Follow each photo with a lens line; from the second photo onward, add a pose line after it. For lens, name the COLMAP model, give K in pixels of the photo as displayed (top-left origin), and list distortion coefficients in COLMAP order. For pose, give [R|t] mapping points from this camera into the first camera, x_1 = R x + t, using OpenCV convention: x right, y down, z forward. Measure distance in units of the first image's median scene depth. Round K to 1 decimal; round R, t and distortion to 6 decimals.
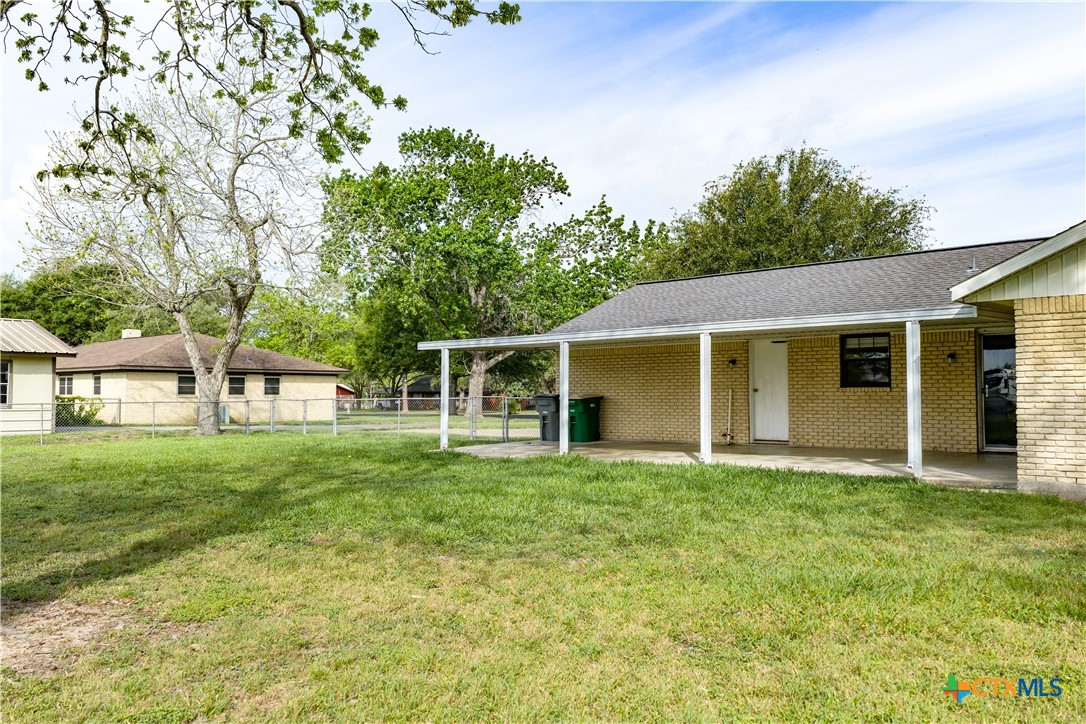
lens RADIAL K [[896.8, 0, 541.6], [0, 896.8, 363.9], [0, 0, 1]] dist [0.020057, -0.029282]
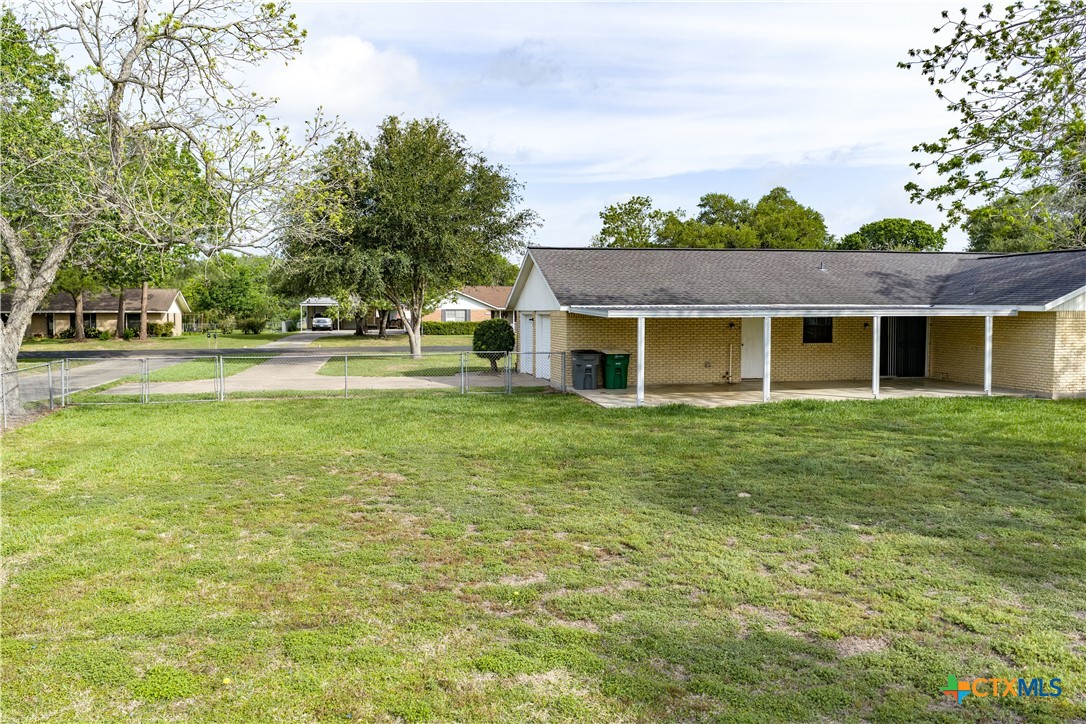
lens RADIAL K [[896.8, 0, 539.8], [0, 896.8, 358.4], [0, 0, 1]] dist [0.020057, -0.029282]
pose [[0.561842, -0.047816, 0.825862, -1.136781], [-0.028320, 0.996631, 0.076969, -0.050578], [-0.826760, -0.066633, 0.558595, 0.466387]]
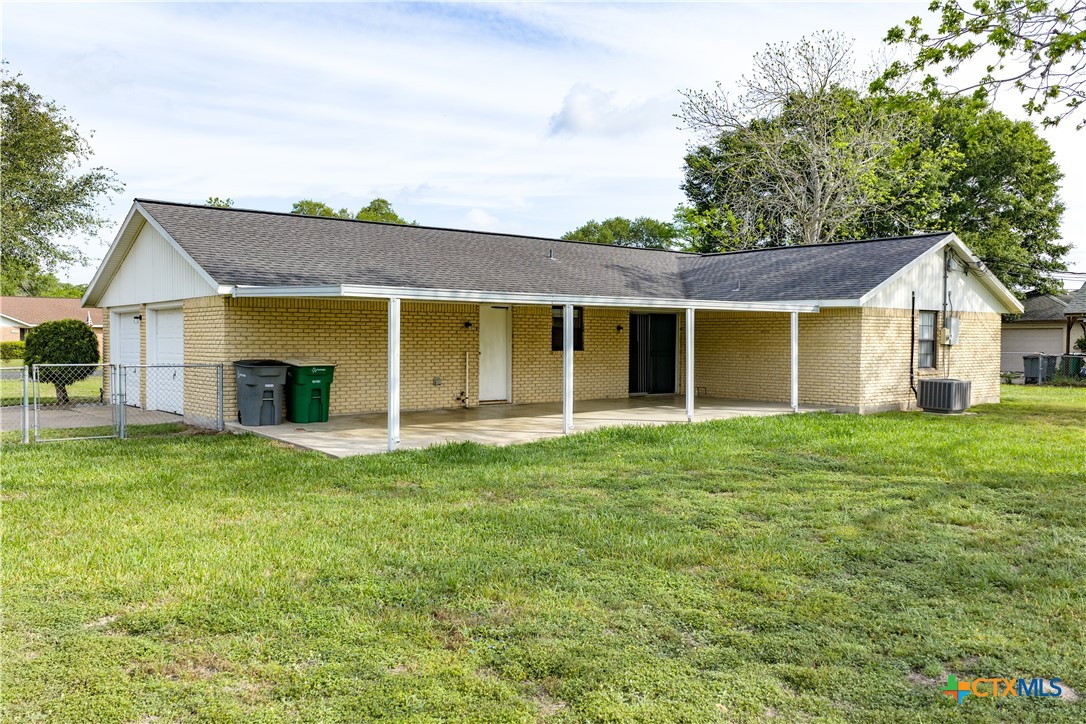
lens RADIAL K [[896.8, 0, 550.8], [0, 896.8, 361.8], [0, 0, 1]] dist [0.020057, -0.029282]
pose [[0.100865, -0.025986, 0.994561, -0.768084], [-0.040272, 0.998733, 0.030179, 0.005093], [-0.994085, -0.043097, 0.099690, 0.821840]]
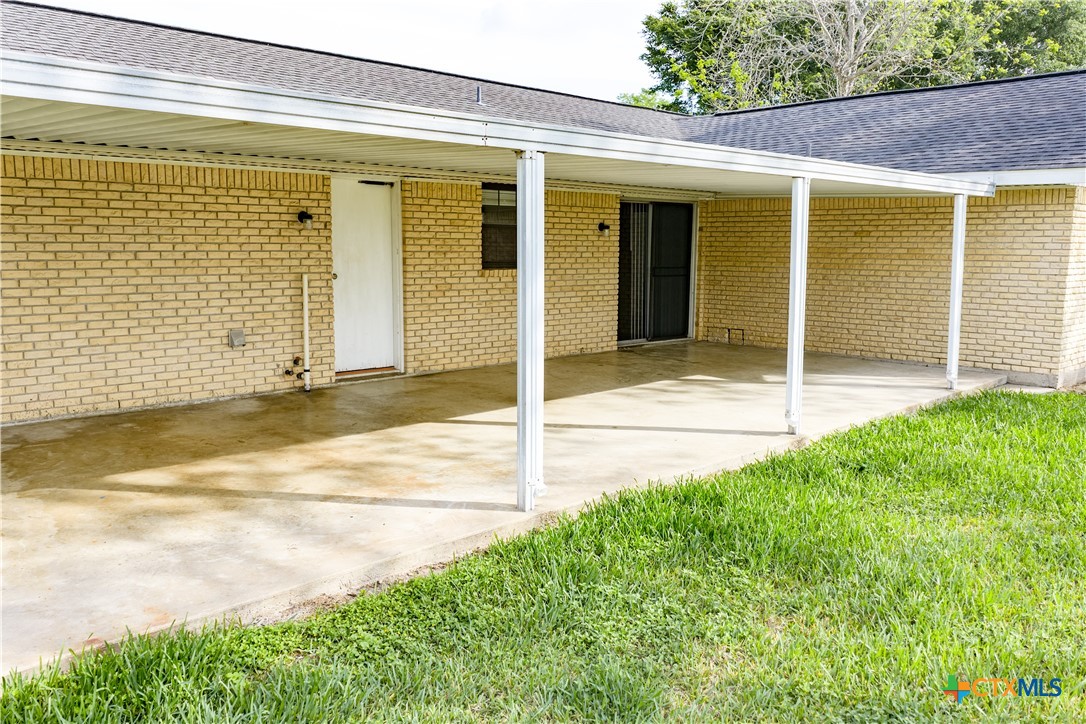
lens RADIAL K [[896.8, 0, 560.3], [0, 896.8, 363.1], [0, 0, 1]] dist [0.020057, -0.029282]
pose [[0.013107, -0.130883, 0.991311, -0.263685], [-0.041795, 0.990458, 0.131323, 0.006385], [-0.999040, -0.043153, 0.007512, 0.872516]]
